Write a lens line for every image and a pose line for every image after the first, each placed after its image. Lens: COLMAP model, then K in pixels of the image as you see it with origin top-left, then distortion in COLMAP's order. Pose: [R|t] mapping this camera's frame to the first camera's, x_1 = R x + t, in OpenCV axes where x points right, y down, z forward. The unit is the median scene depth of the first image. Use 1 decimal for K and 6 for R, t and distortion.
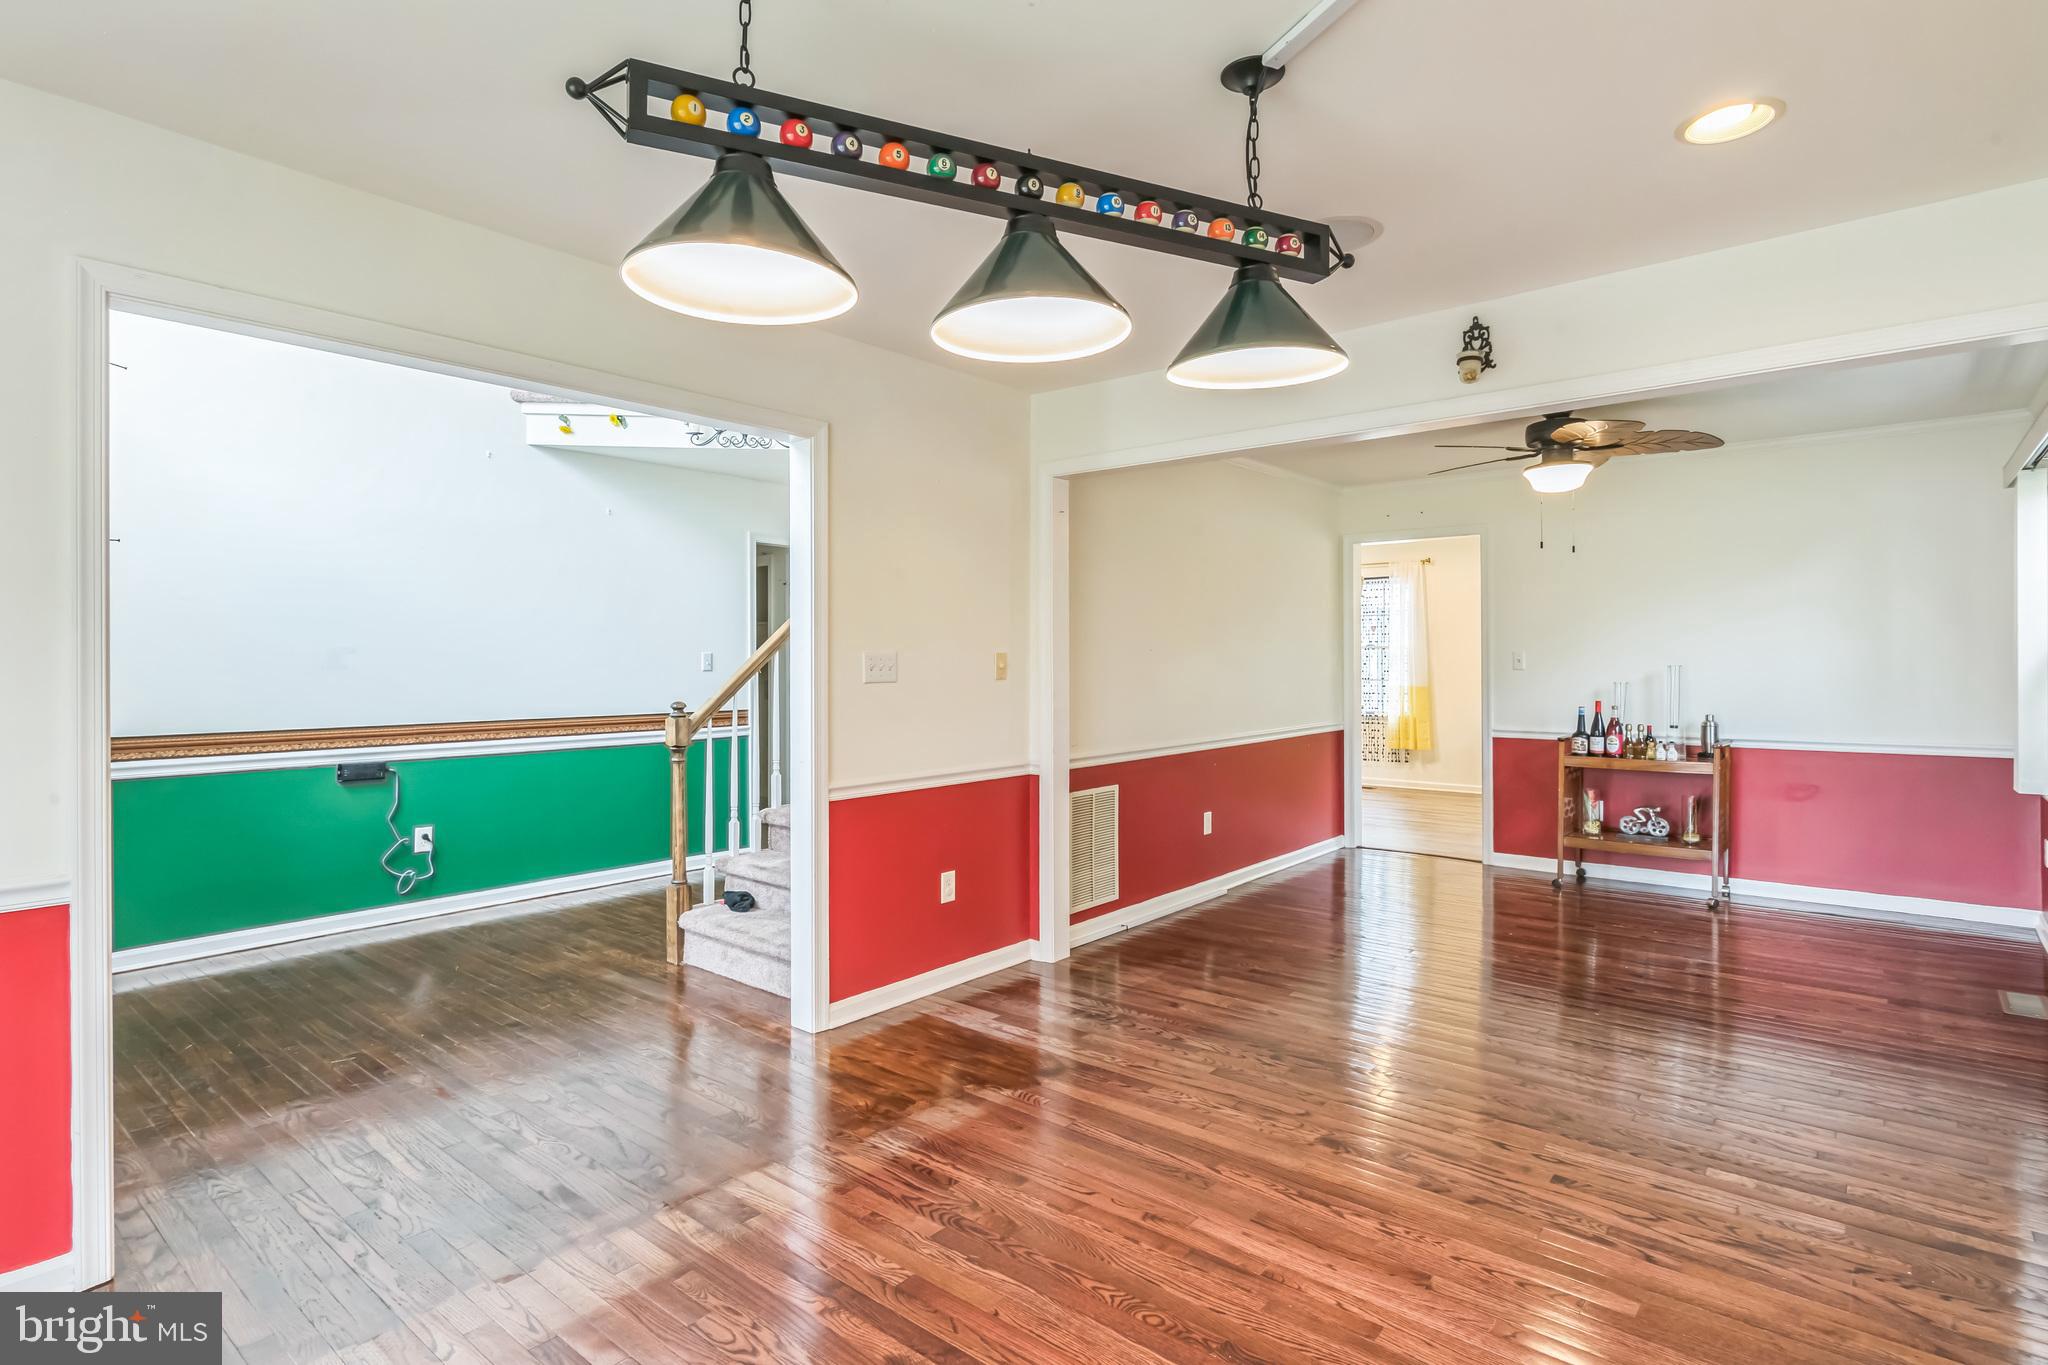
lens RADIAL K [[1029.7, 0, 1053.8], [0, 1029.7, 659.6], [0, 0, 1]] dist [0.001752, -0.001643]
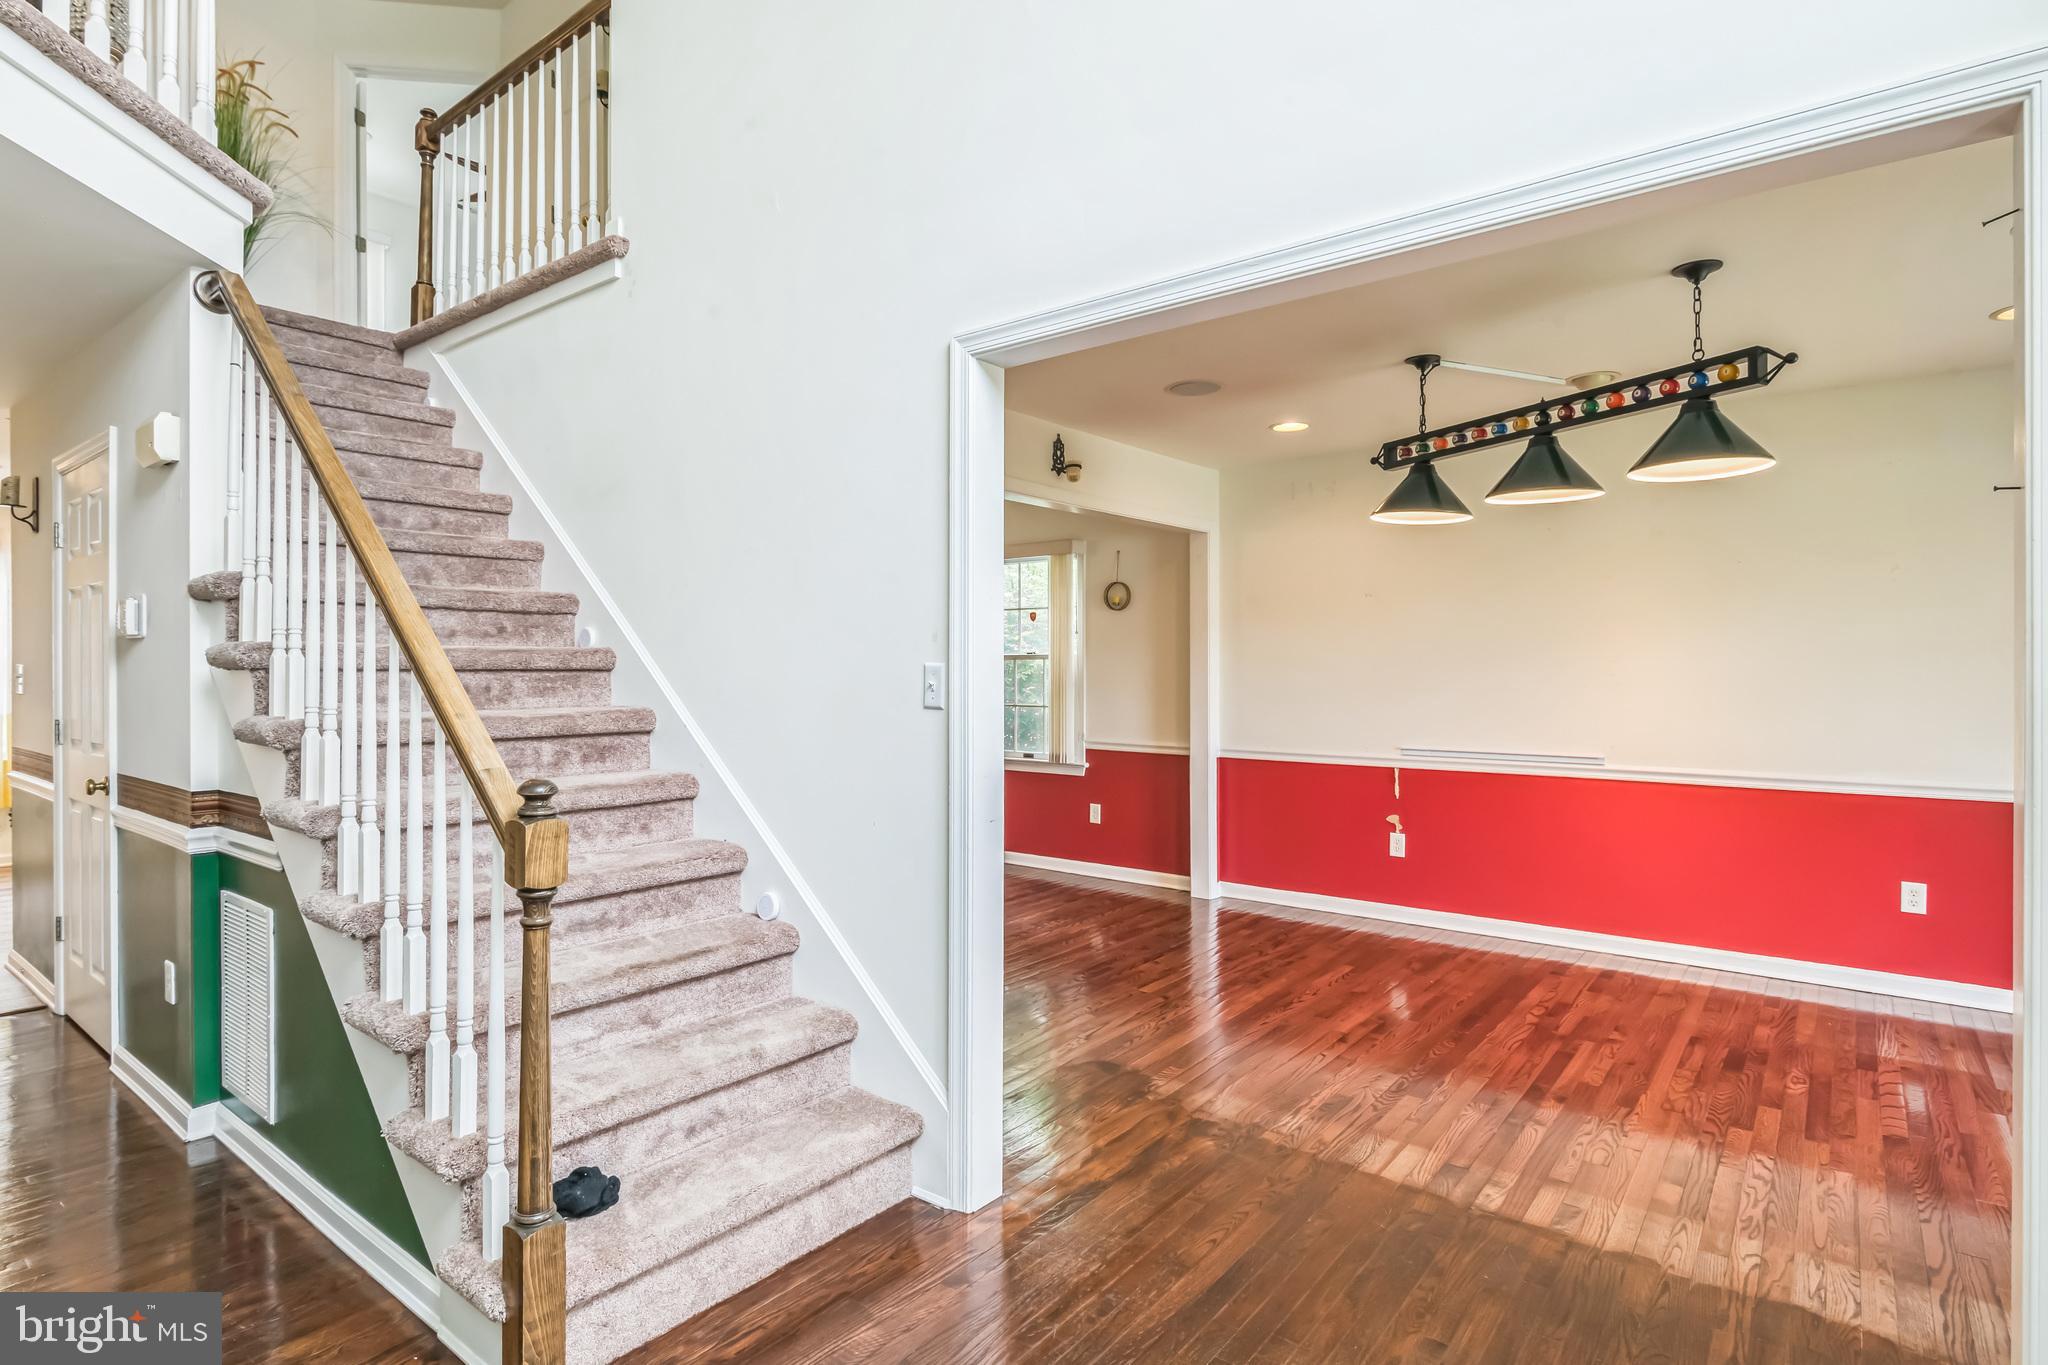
lens RADIAL K [[1029.7, 0, 1007.1], [0, 1029.7, 675.7], [0, 0, 1]] dist [0.001752, -0.001643]
pose [[0.003953, -0.003975, 0.999984, -1.133591], [-0.001311, 0.999991, 0.003980, -0.003619], [-0.999991, -0.001327, 0.003948, 1.180570]]
